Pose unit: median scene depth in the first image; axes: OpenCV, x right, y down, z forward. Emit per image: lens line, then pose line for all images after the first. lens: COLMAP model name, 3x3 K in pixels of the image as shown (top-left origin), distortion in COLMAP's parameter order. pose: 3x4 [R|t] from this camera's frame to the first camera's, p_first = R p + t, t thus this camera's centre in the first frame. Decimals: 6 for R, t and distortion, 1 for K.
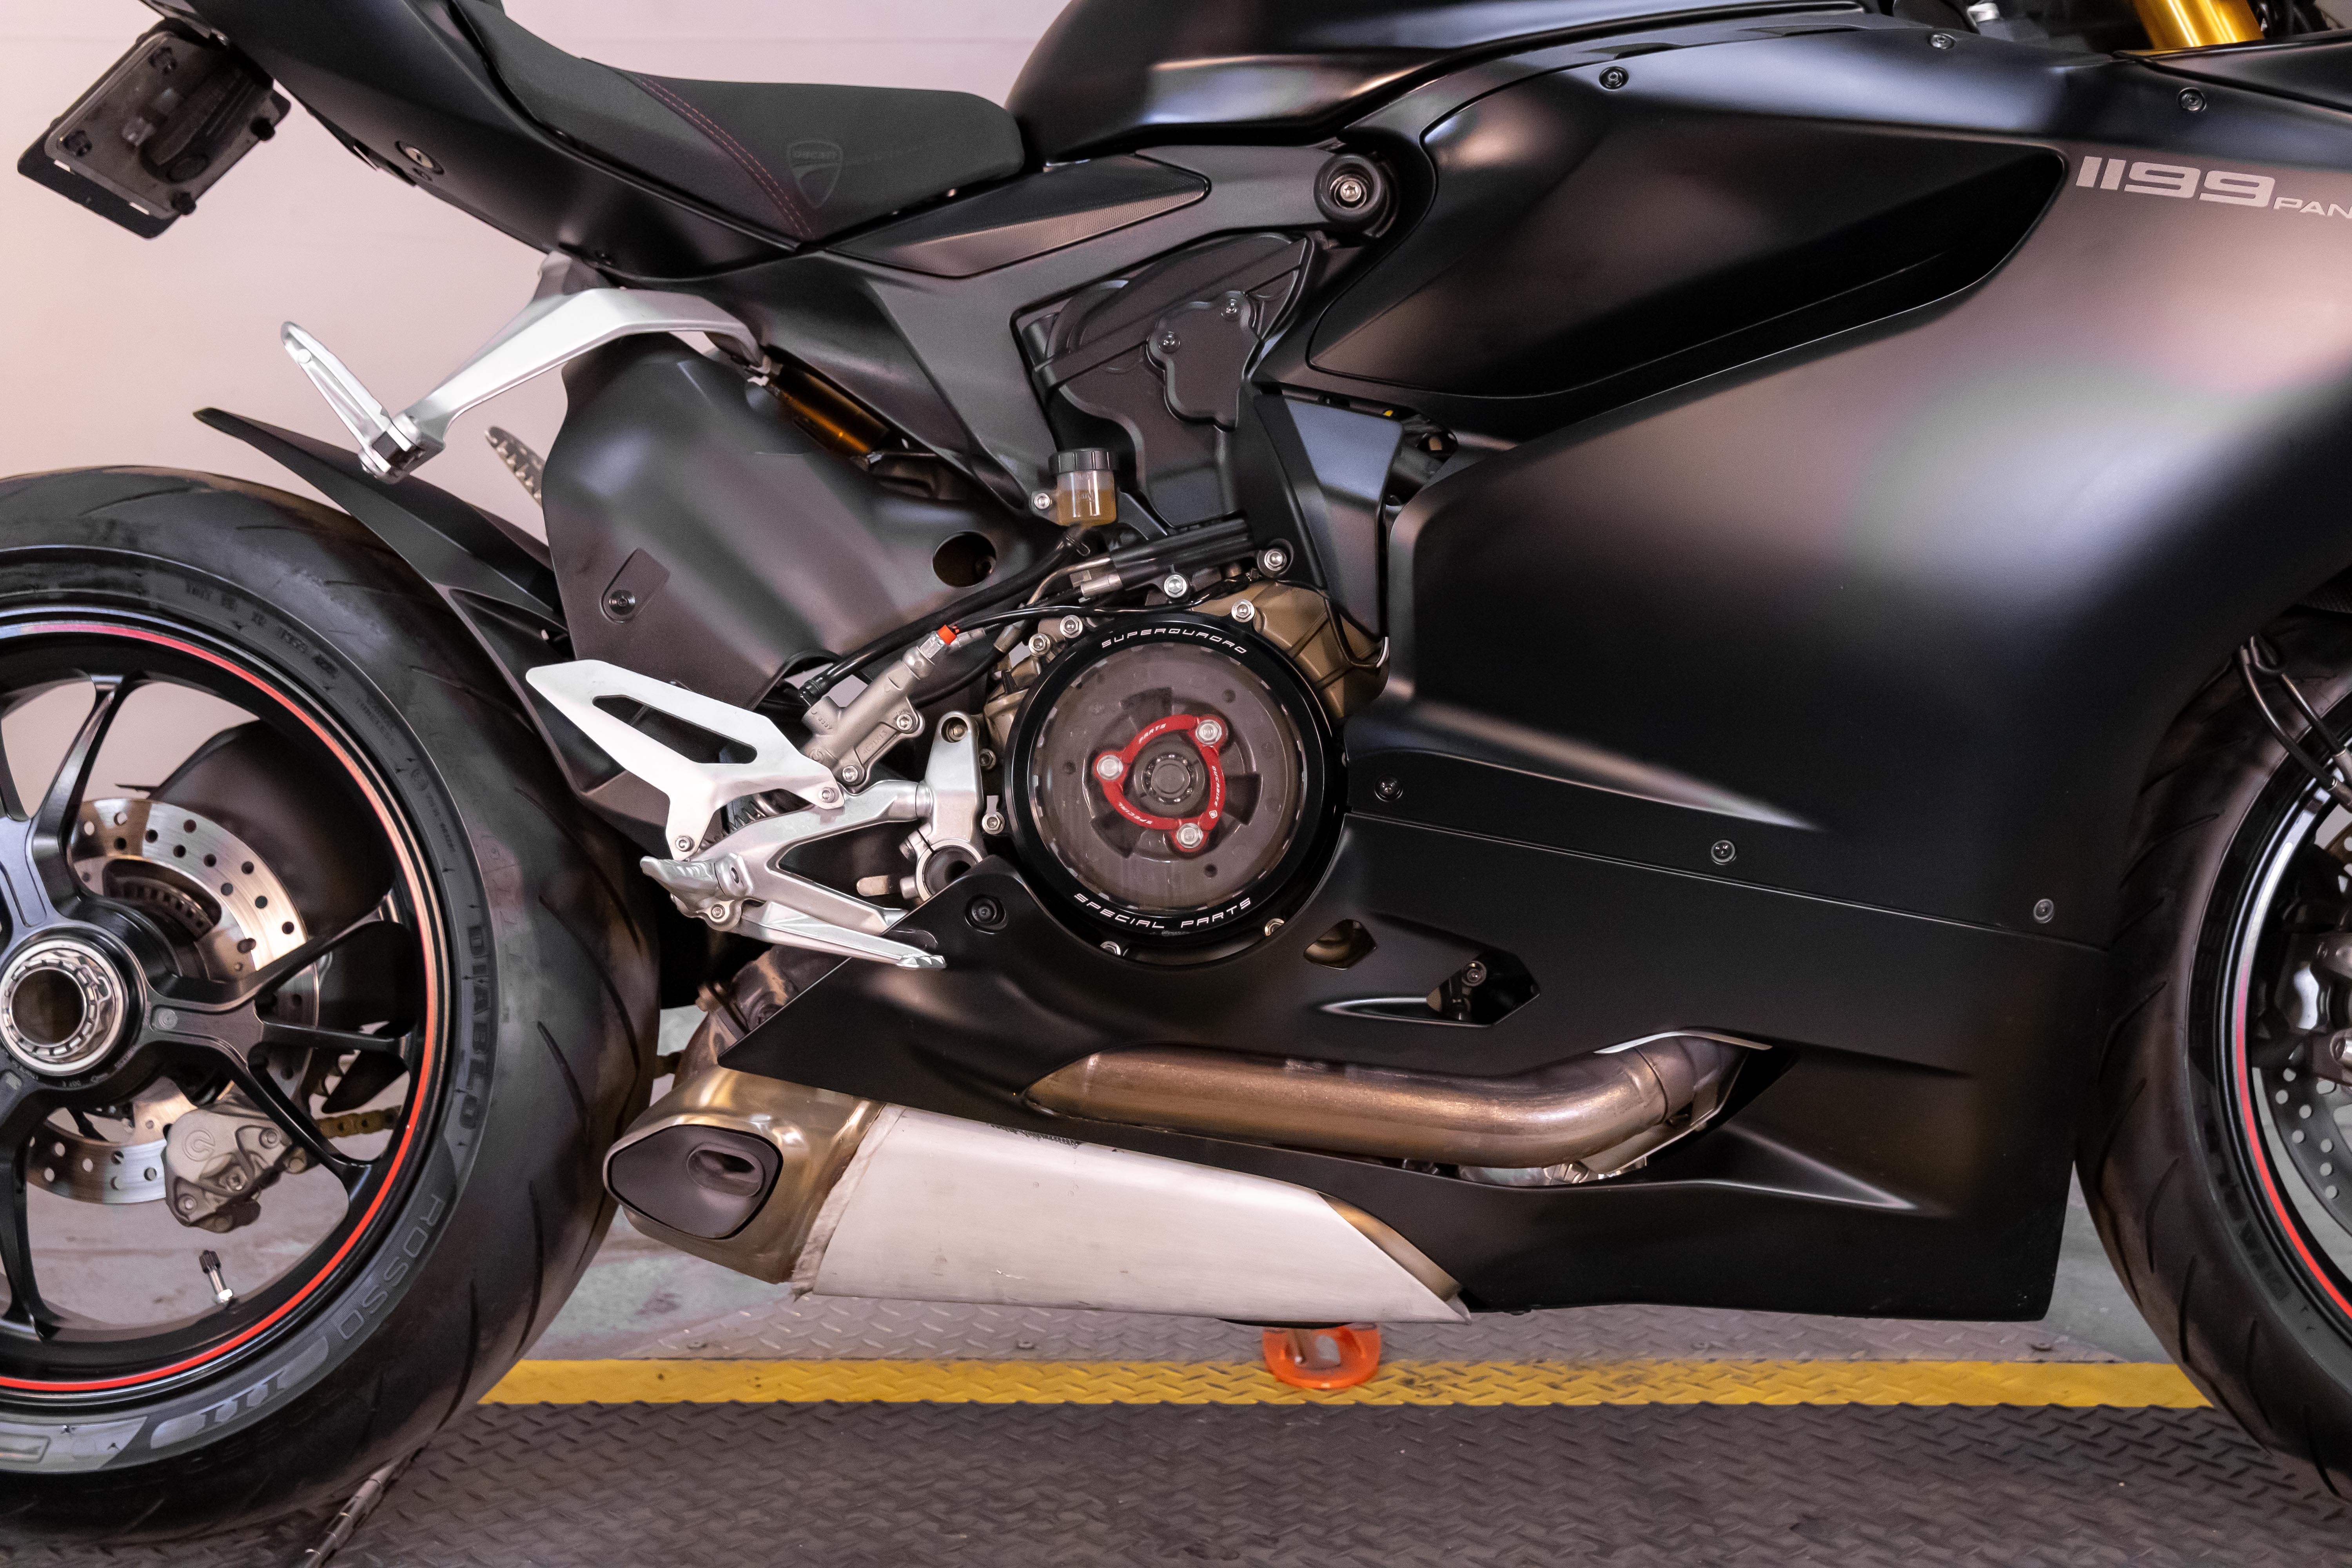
lens RADIAL K [[2552.1, 0, 1166.9], [0, 2552.1, 769.4], [0, 0, 1]] dist [0.014685, -0.014387]
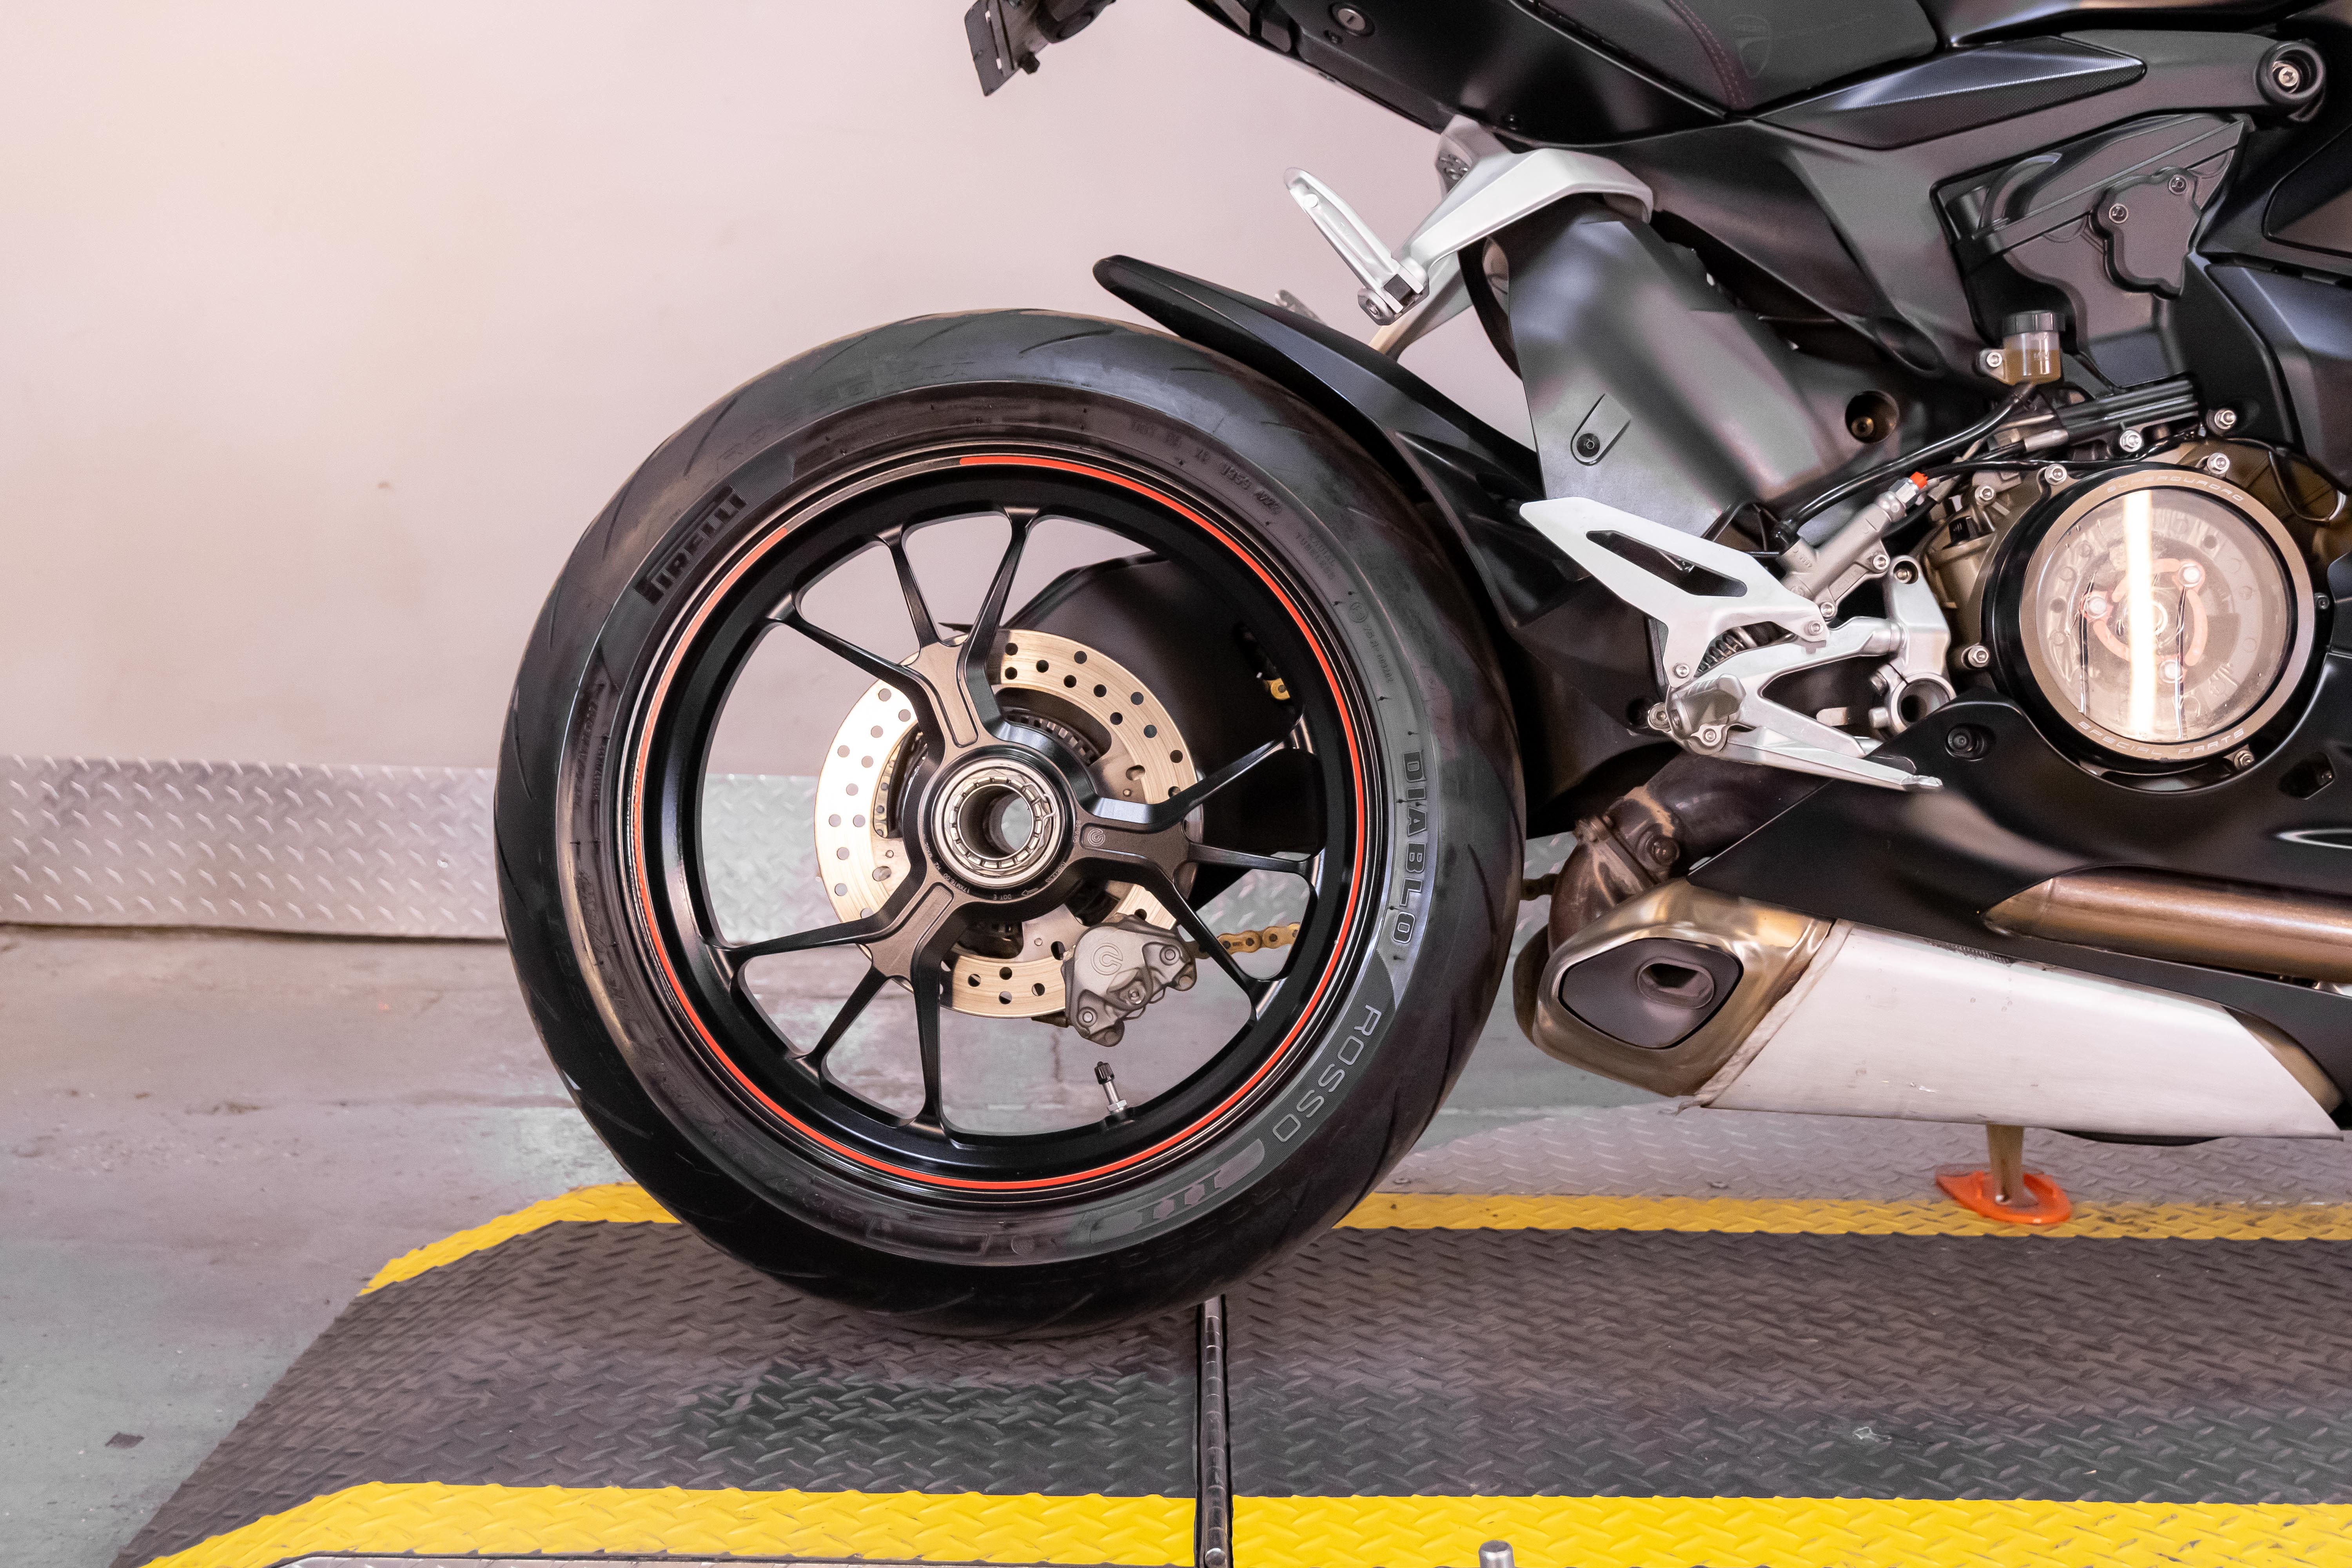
lens RADIAL K [[2552.1, 0, 1166.9], [0, 2552.1, 769.4], [0, 0, 1]] dist [0.014685, -0.014387]
pose [[0.998222, 0.020958, 0.055804, -0.433010], [-0.021718, 0.999679, 0.013046, 0.057295], [-0.055512, -0.014235, 0.998357, -0.045304]]
